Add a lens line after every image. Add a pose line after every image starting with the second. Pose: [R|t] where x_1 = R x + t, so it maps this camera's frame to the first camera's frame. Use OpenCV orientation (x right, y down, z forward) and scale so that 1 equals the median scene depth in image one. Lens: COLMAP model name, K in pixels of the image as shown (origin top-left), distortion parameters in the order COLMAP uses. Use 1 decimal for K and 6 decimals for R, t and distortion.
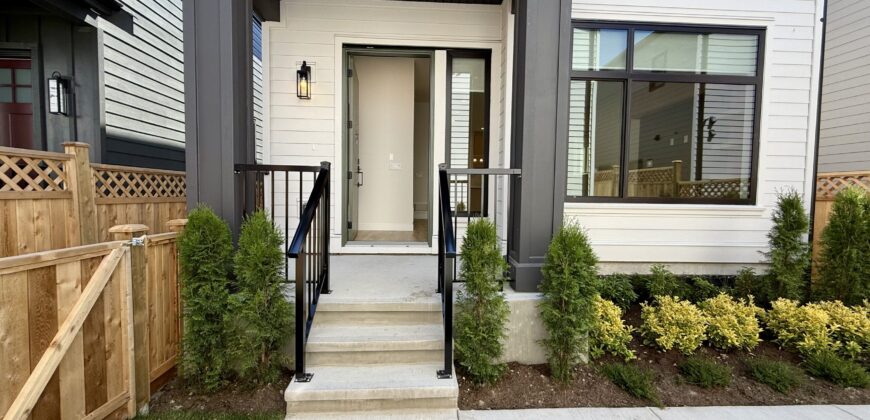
lens RADIAL K [[347.9, 0, 432.4], [0, 347.9, 209.6], [0, 0, 1]] dist [0.000767, 0.000065]
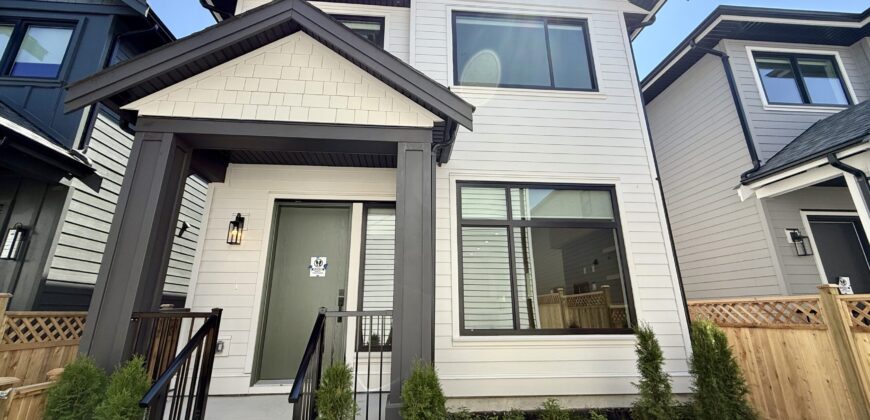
lens RADIAL K [[347.9, 0, 432.4], [0, 347.9, 209.6], [0, 0, 1]] dist [0.000767, 0.000065]
pose [[0.999335, -0.009971, 0.035070, 0.252354], [0.020971, 0.944036, -0.329176, -0.036955], [-0.029825, 0.329693, 0.943617, -0.141227]]
